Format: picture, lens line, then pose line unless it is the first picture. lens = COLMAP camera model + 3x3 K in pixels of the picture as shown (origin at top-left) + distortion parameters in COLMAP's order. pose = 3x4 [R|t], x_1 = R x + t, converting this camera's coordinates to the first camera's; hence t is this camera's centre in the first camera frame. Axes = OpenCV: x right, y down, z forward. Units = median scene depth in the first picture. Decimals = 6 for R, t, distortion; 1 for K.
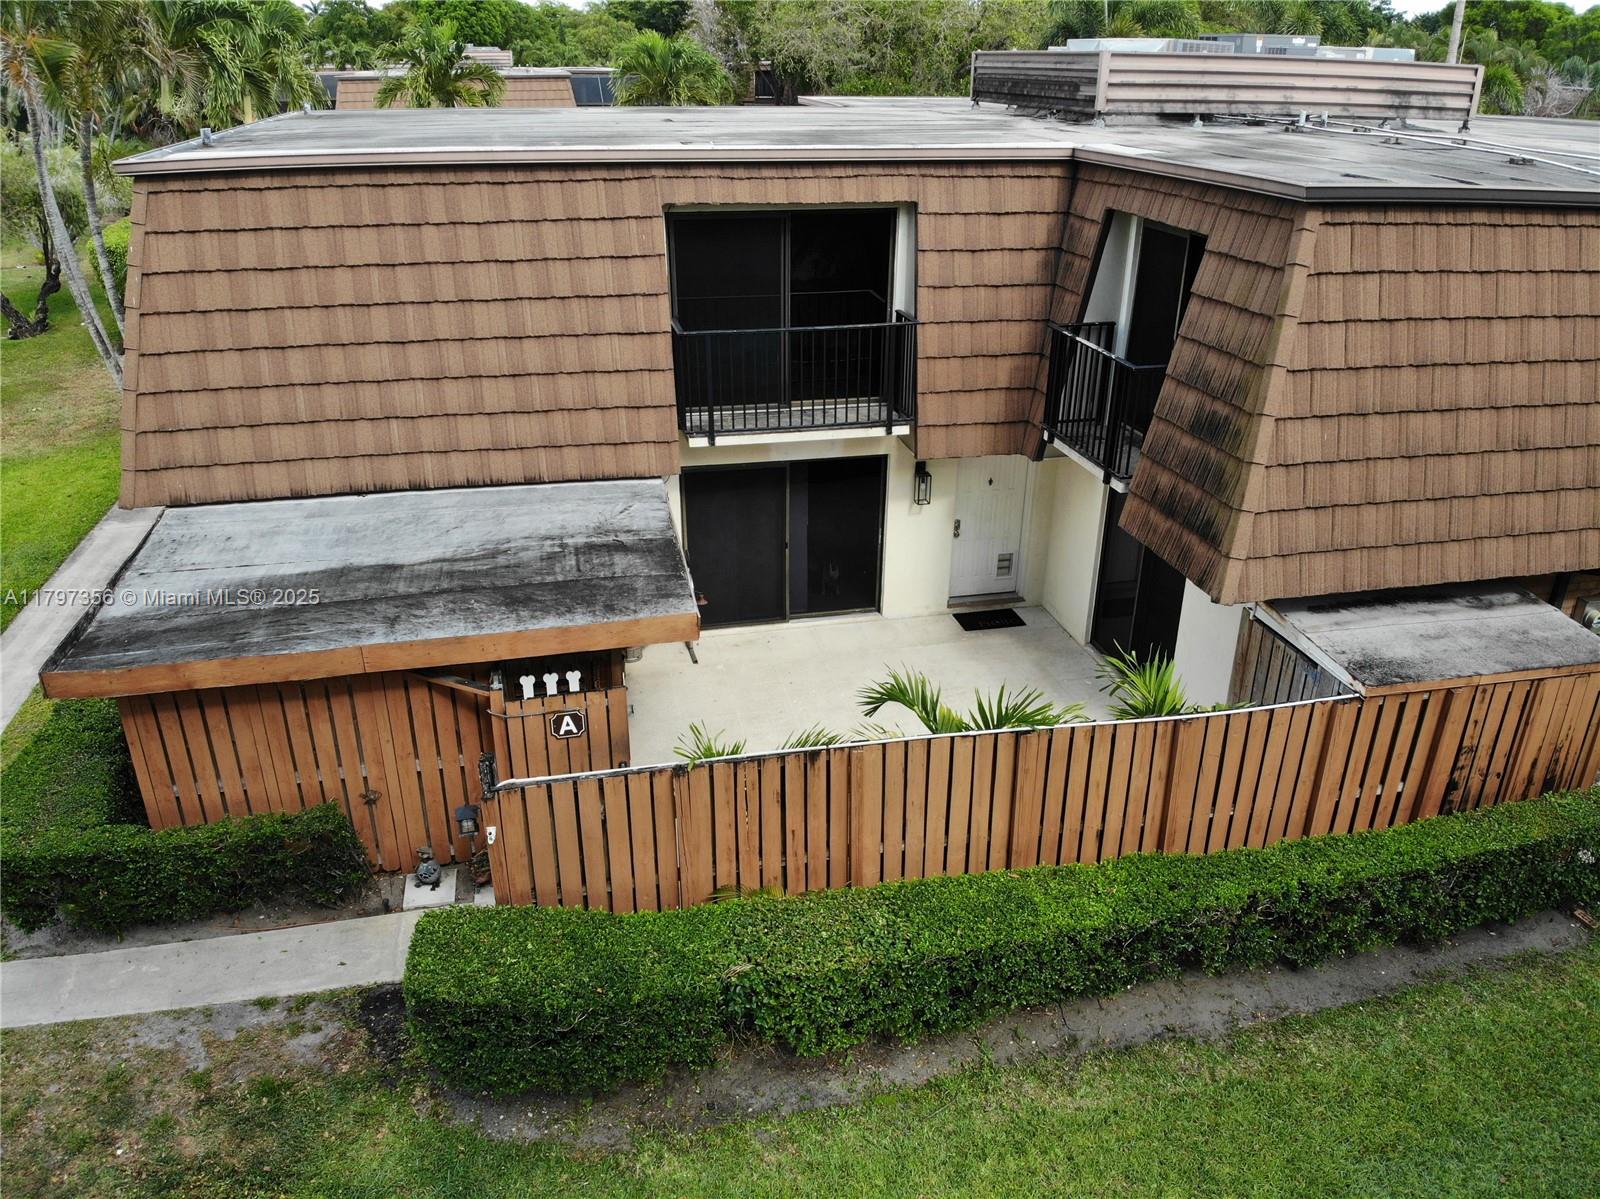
lens RADIAL K [[1199.3, 0, 801.2], [0, 1199.3, 609.8], [0, 0, 1]] dist [-0.032546, -0.042264]
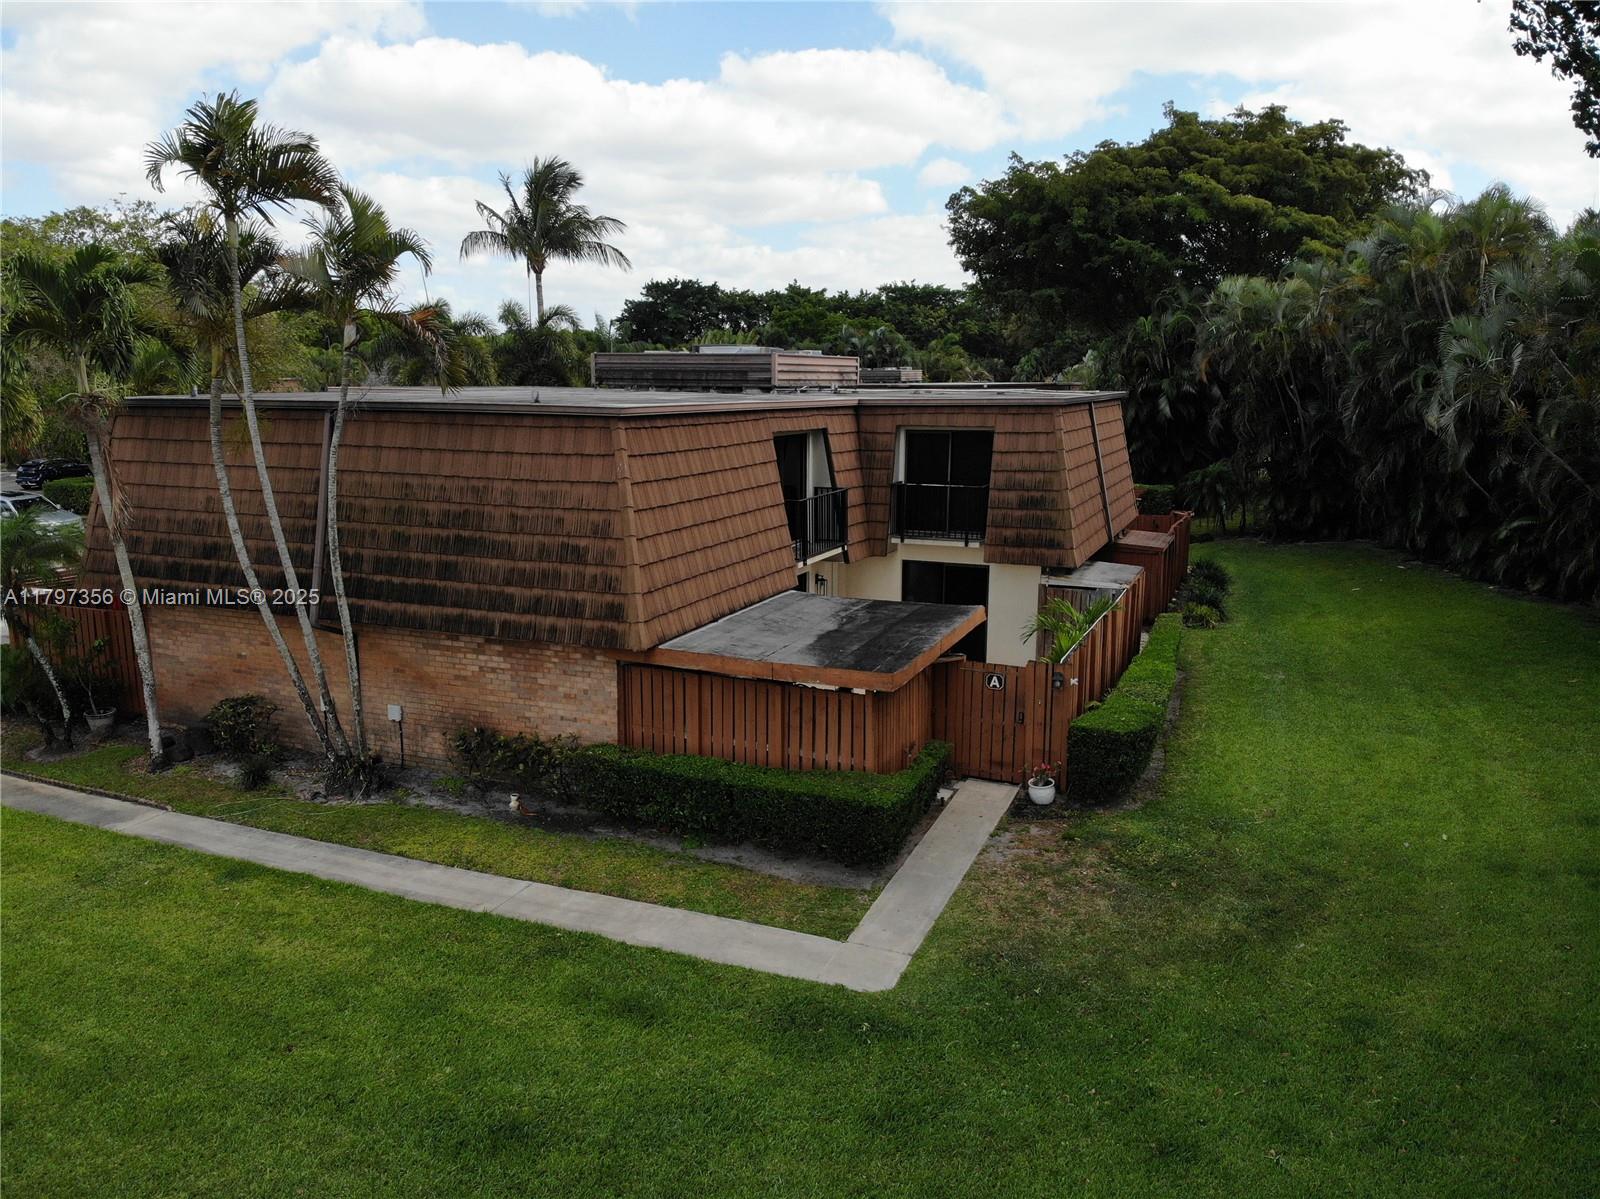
lens RADIAL K [[1199.3, 0, 734.4], [0, 1199.3, 616.4], [0, 0, 1]] dist [-0.032546, -0.042264]
pose [[0.596209, -0.164411, 0.785814, -1.808469], [0.347581, 0.935177, -0.068053, 0.009429], [-0.723687, 0.313707, 0.614707, 0.063224]]
